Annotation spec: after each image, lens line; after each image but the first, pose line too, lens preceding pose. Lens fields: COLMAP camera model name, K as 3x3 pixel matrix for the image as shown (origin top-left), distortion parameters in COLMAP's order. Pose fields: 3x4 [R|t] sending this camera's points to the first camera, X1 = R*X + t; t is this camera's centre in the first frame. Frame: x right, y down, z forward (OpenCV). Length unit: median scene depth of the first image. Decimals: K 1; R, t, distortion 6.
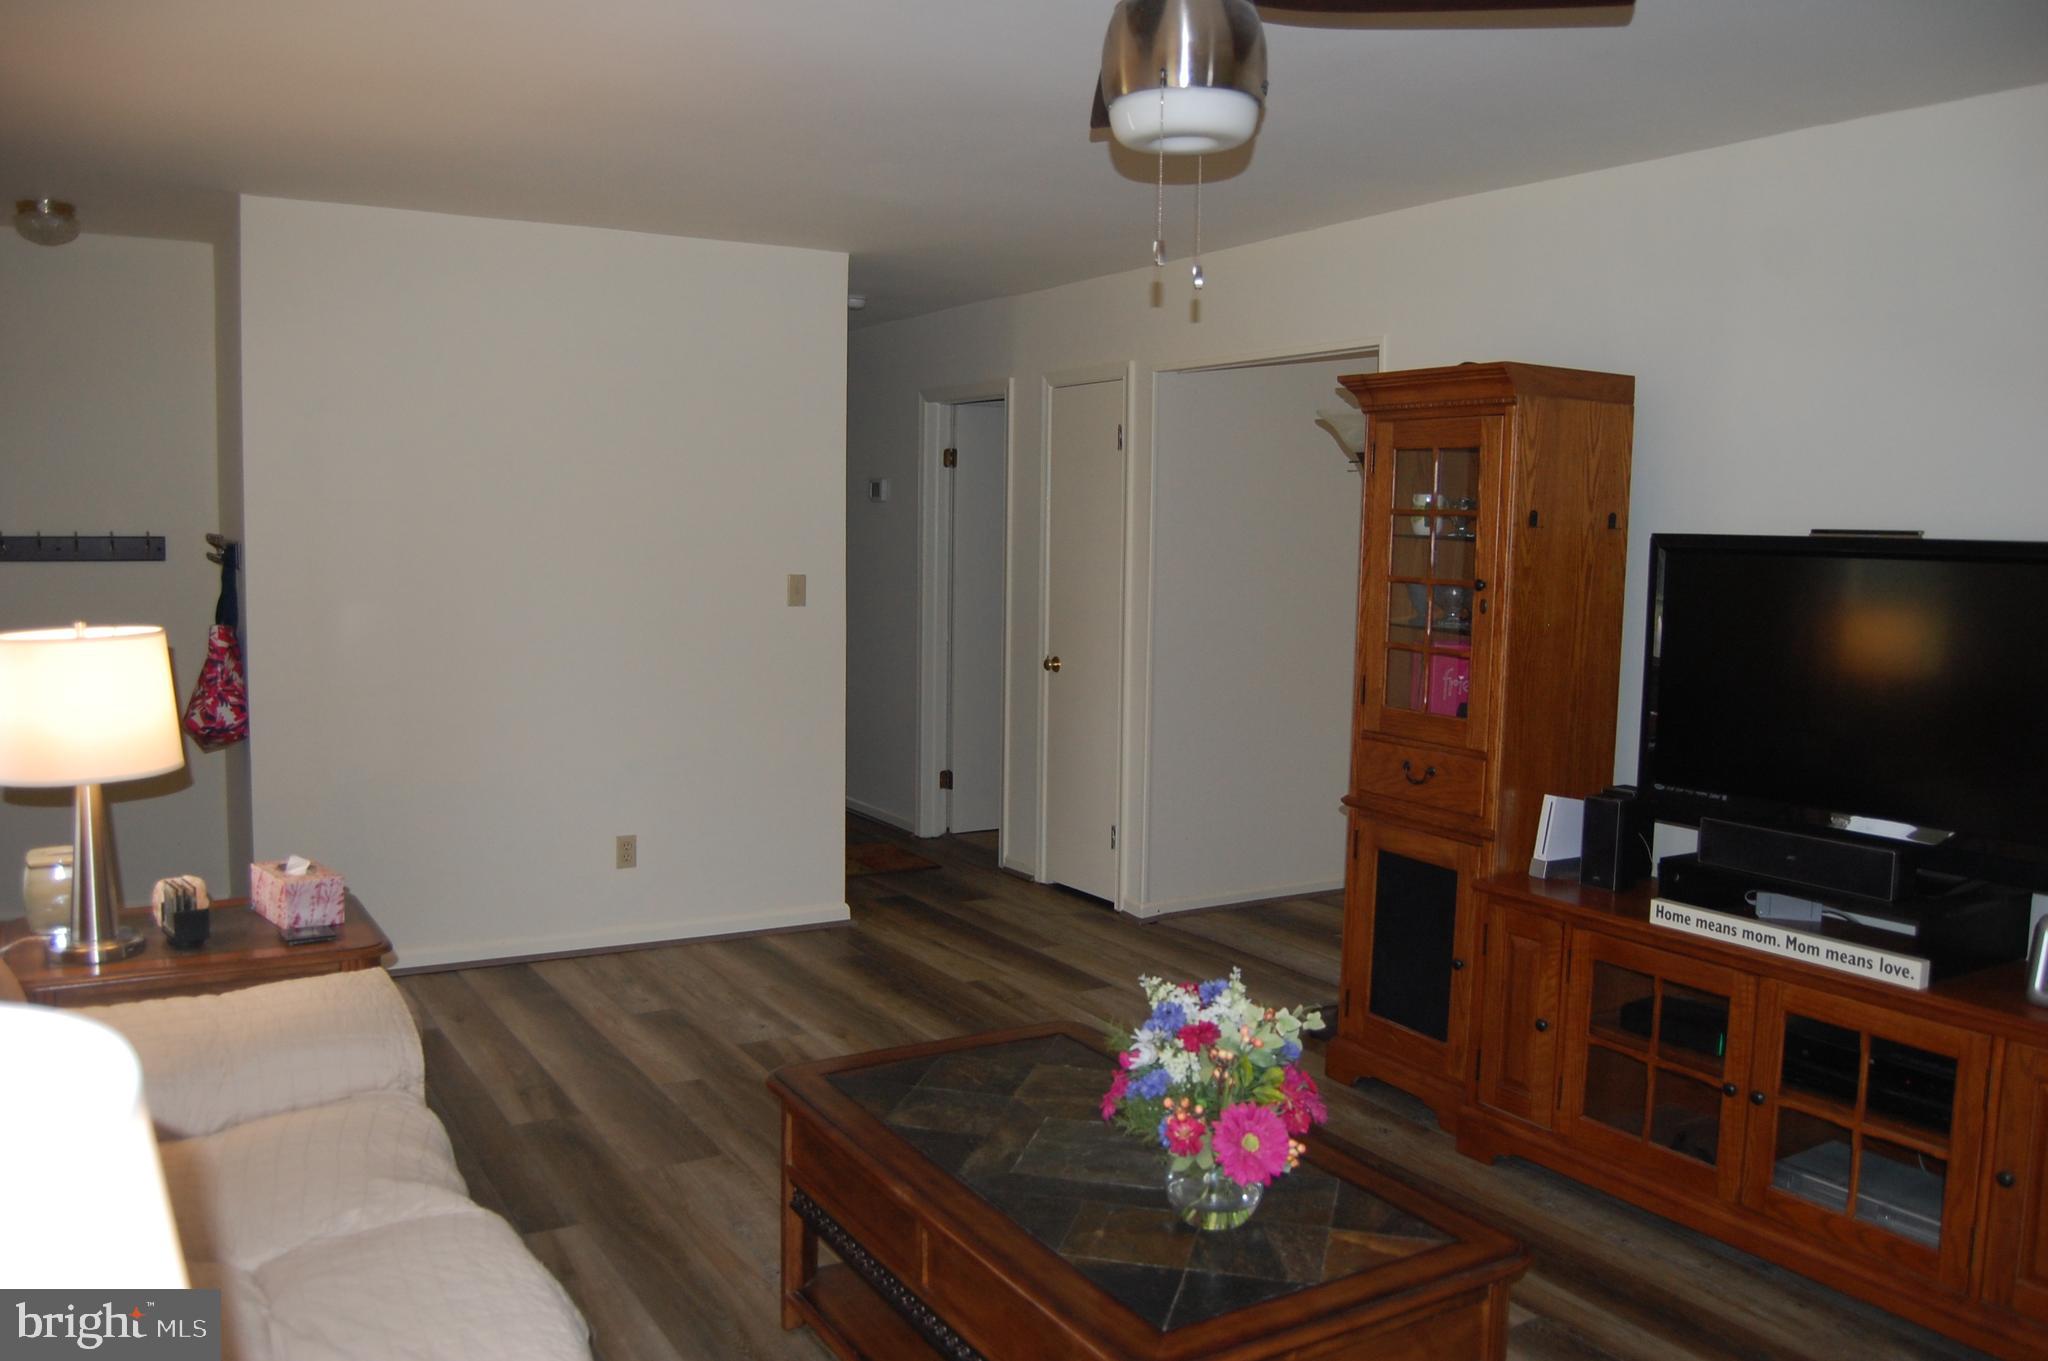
lens RADIAL K [[1592.7, 0, 1024.0], [0, 1592.7, 680.5], [0, 0, 1]] dist [-0.070640, 0.009989]
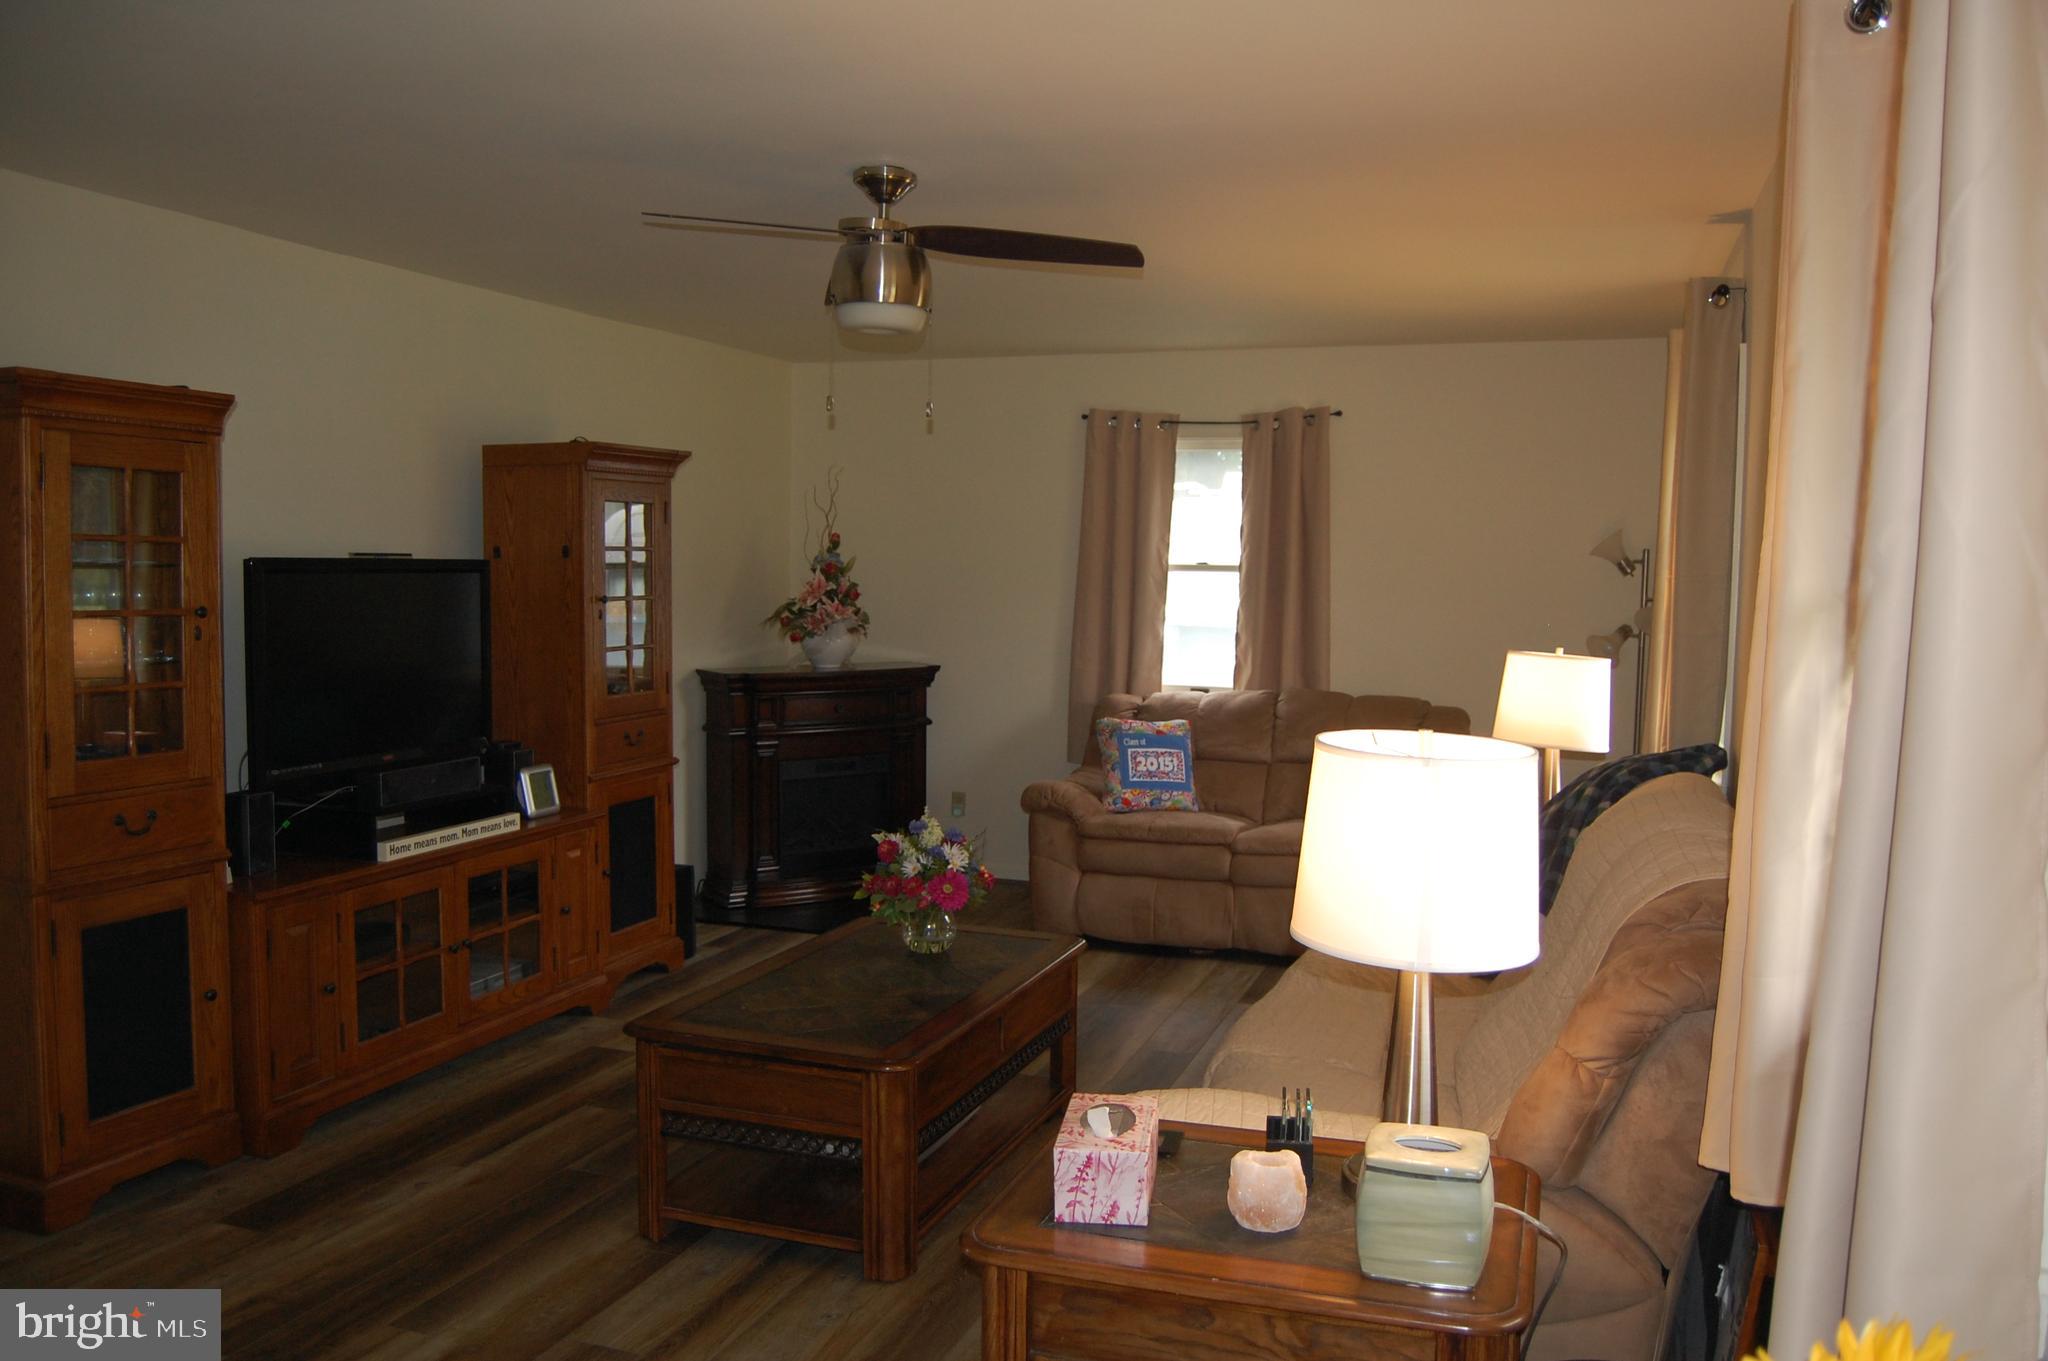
lens RADIAL K [[1592.7, 0, 1024.0], [0, 1592.7, 680.5], [0, 0, 1]] dist [-0.070640, 0.009989]
pose [[-0.624067, -0.077775, 0.777491, -0.949580], [0.056258, 0.987979, 0.143987, -0.153409], [-0.779343, 0.133598, -0.612189, 1.417742]]
